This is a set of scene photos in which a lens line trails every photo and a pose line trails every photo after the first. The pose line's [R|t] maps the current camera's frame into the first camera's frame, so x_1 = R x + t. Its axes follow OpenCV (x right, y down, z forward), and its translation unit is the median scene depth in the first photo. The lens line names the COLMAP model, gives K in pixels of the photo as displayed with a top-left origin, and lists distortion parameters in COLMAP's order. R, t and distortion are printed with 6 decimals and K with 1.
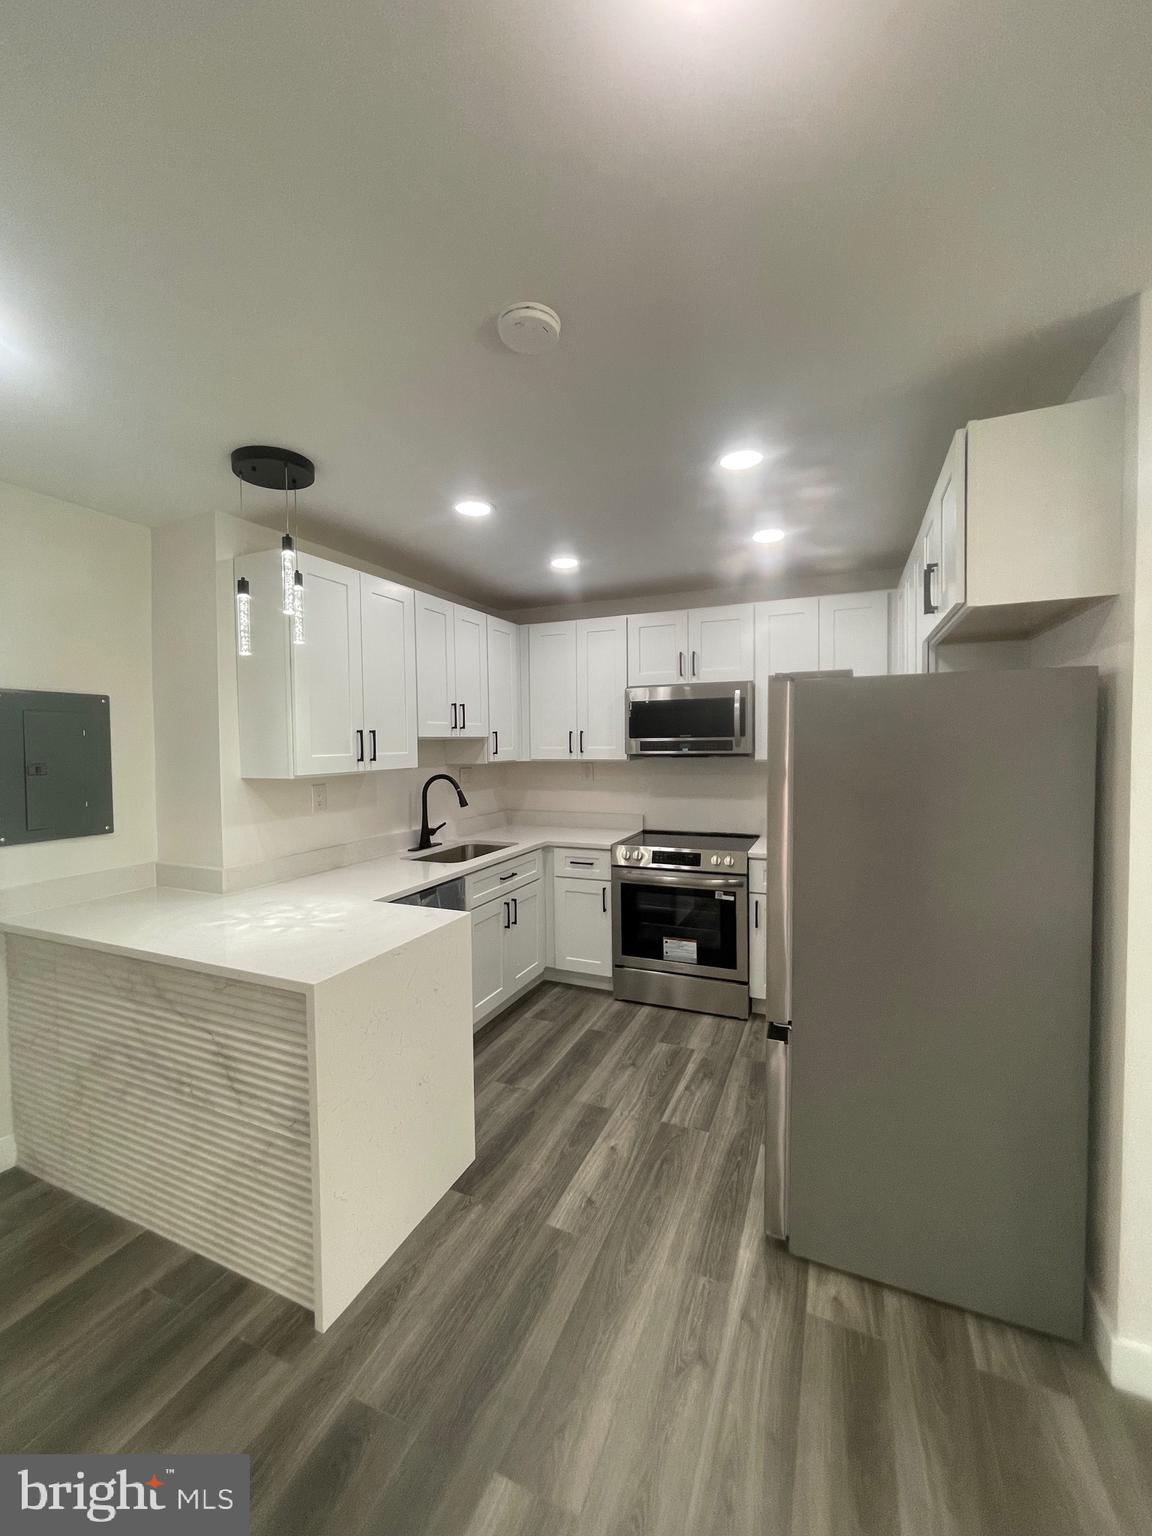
lens RADIAL K [[624.4, 0, 570.8], [0, 624.4, 764.4], [0, 0, 1]] dist [-0.007994, 0.003690]
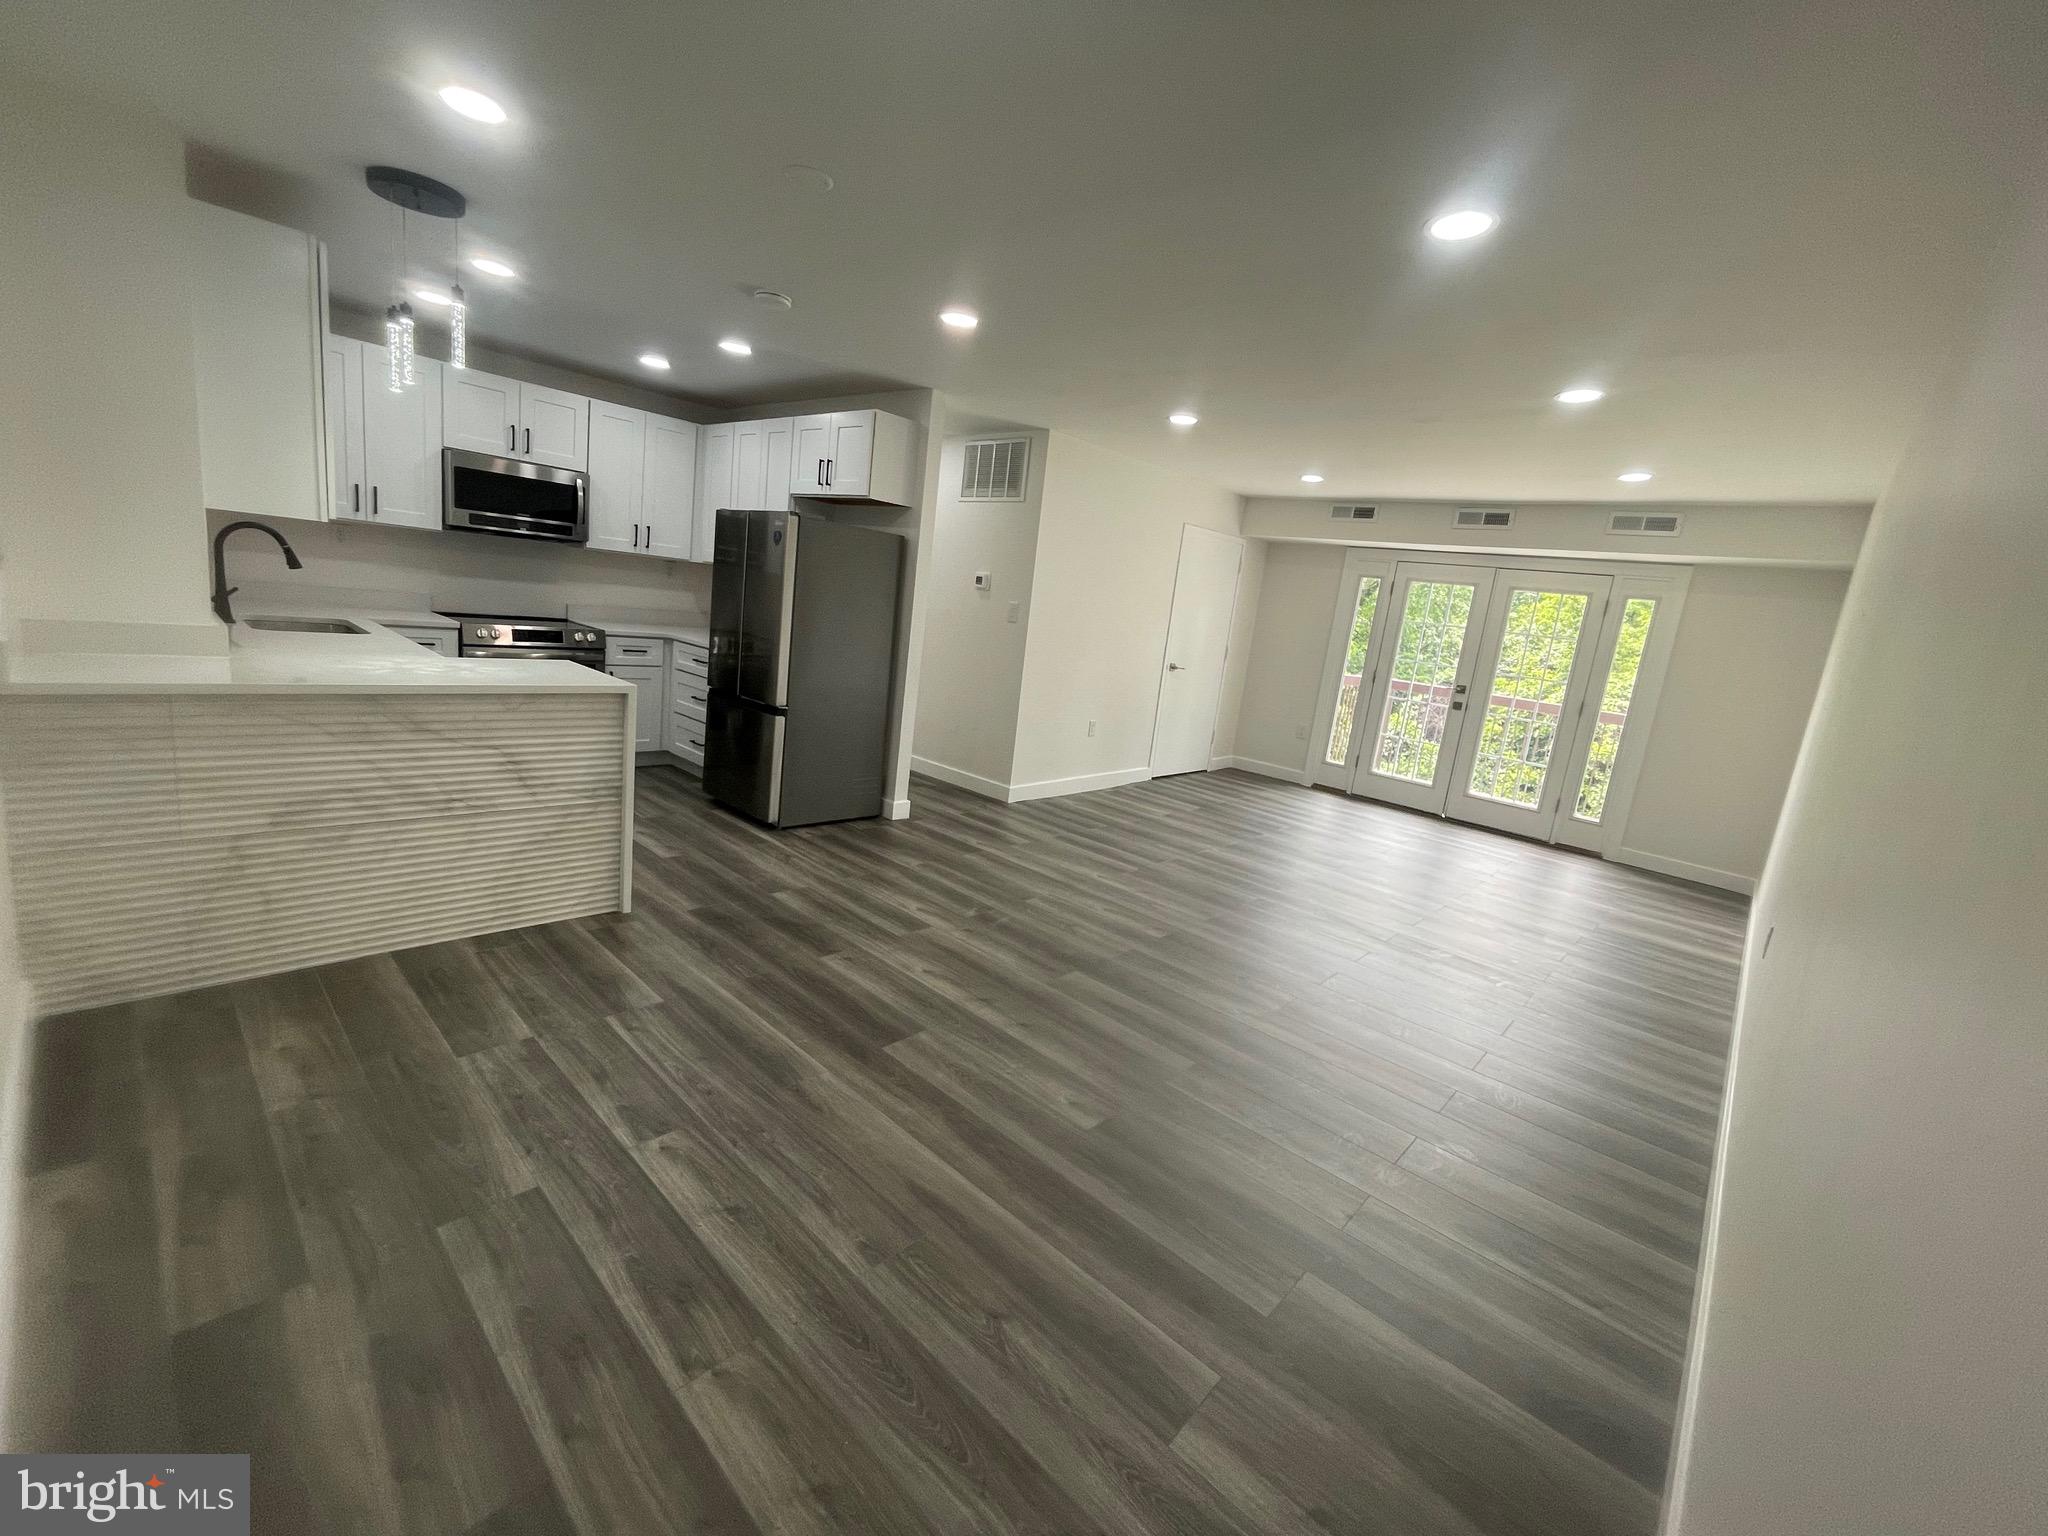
lens RADIAL K [[832.5, 0, 1029.2], [0, 832.5, 758.9], [0, 0, 1]] dist [-0.007994, 0.003690]
pose [[0.321715, -0.128009, 0.938143, -1.222080], [-0.087810, 0.982515, 0.164176, 0.069845], [-0.942756, -0.135197, 0.304850, -0.319042]]
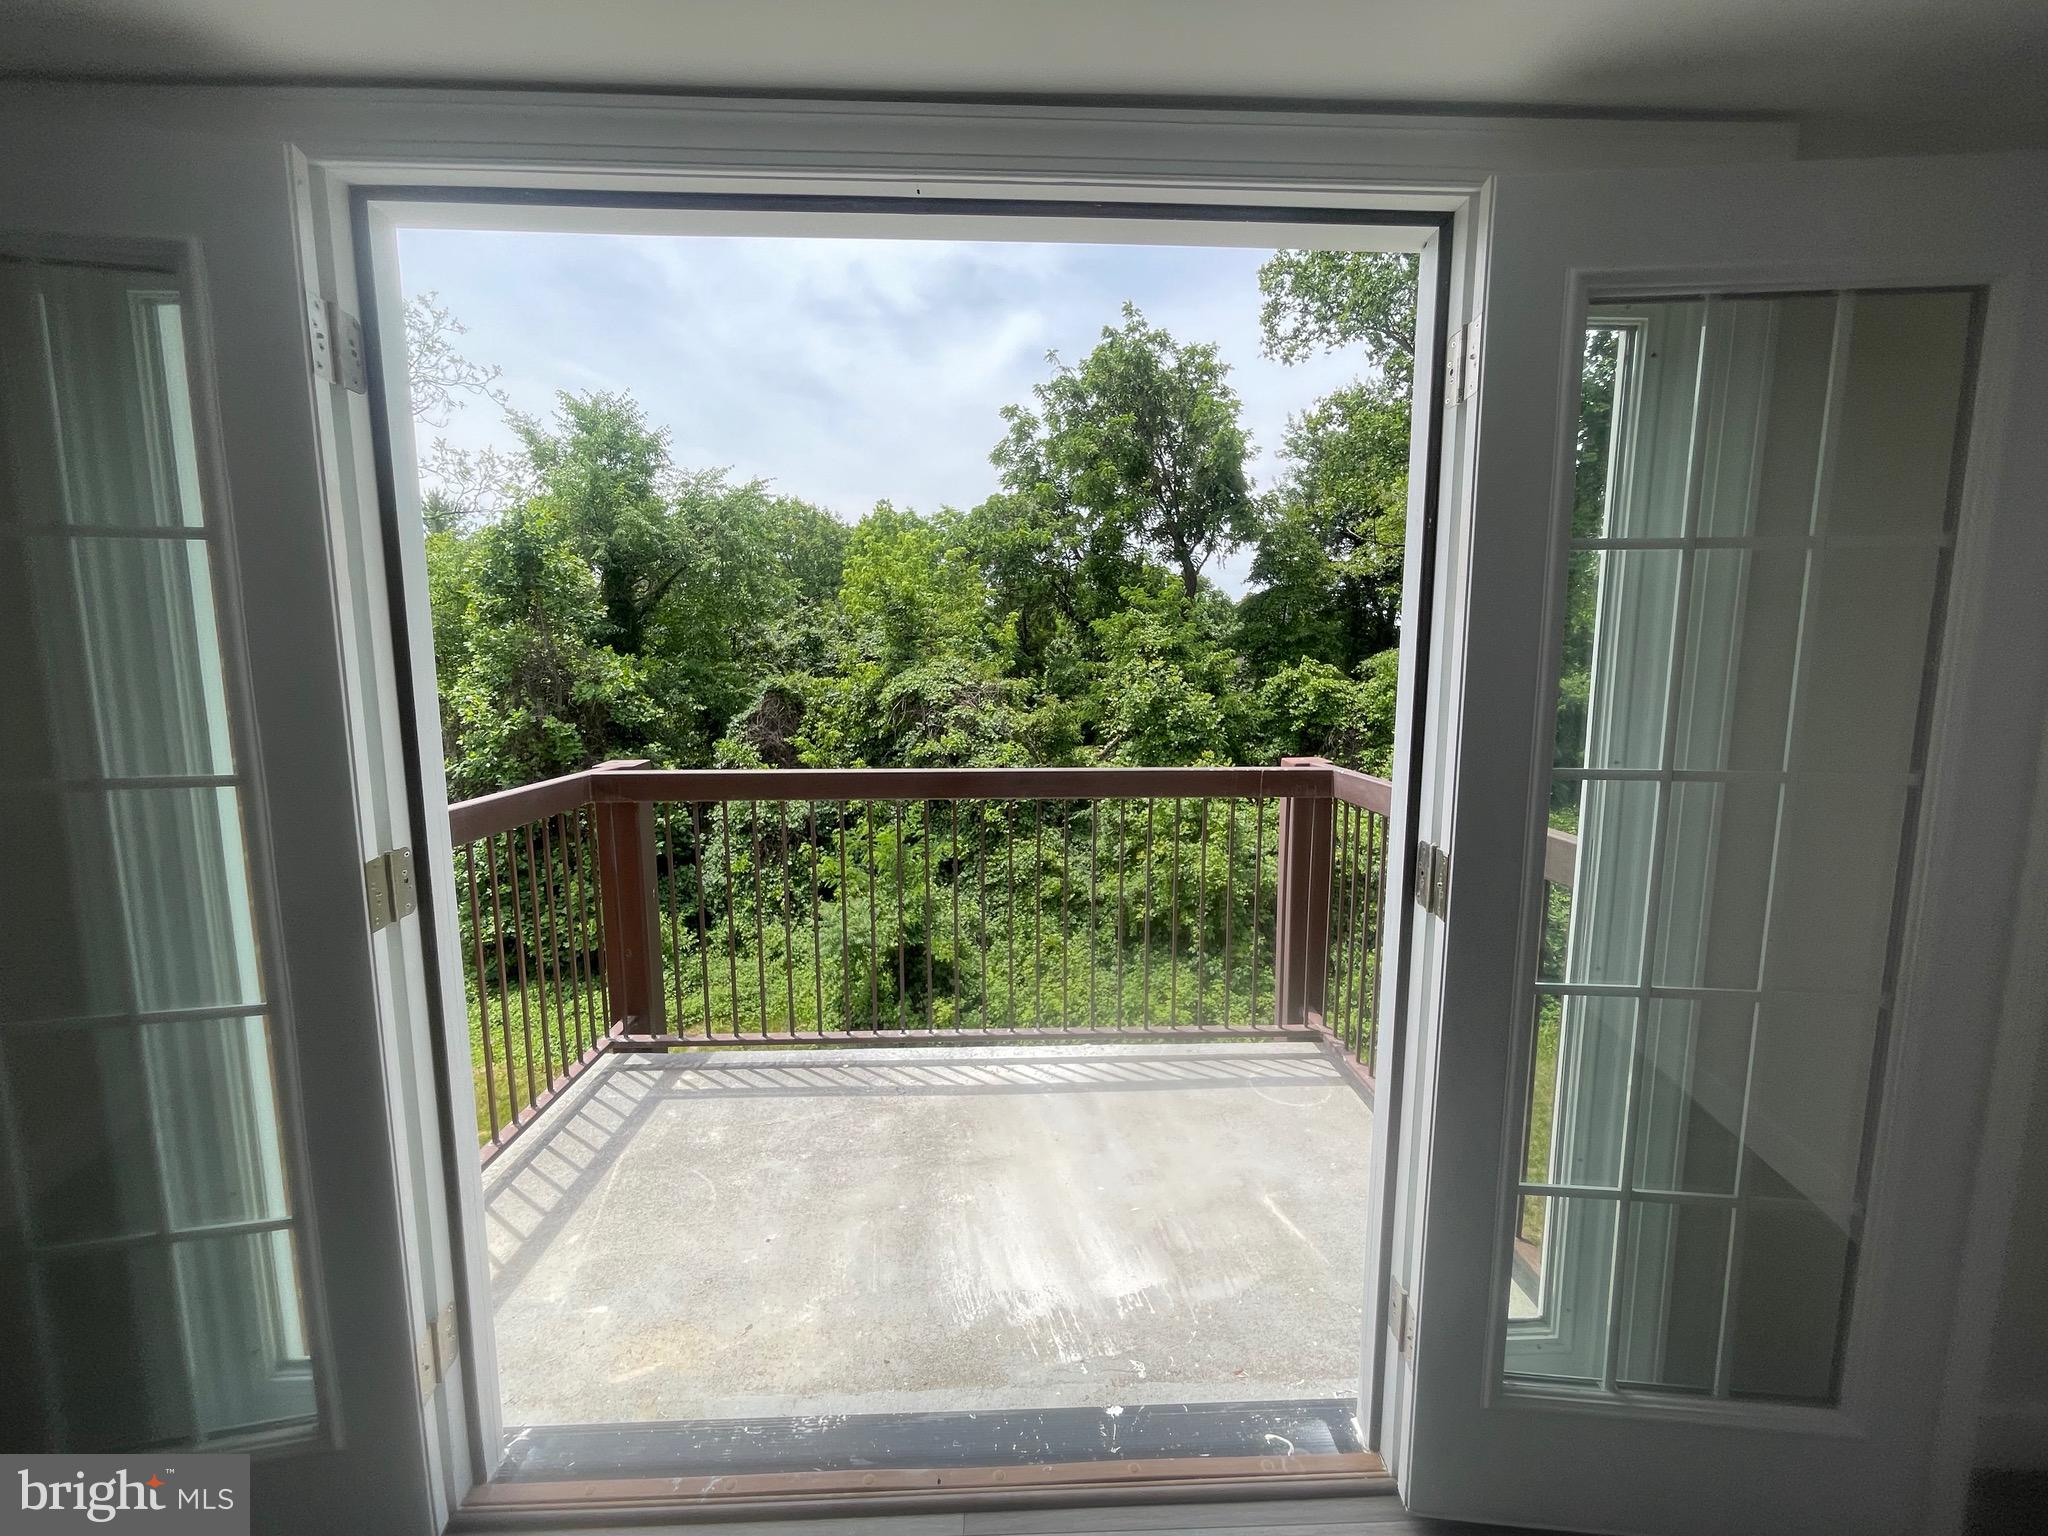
lens RADIAL K [[832.5, 0, 1035.7], [0, 832.5, 767.0], [0, 0, 1]] dist [-0.007994, 0.003690]
pose [[-0.432452, -0.110327, 0.894882, 1.198786], [0.039686, 0.989195, 0.141133, 0.037910], [-0.900783, 0.096547, -0.423401, -0.664398]]
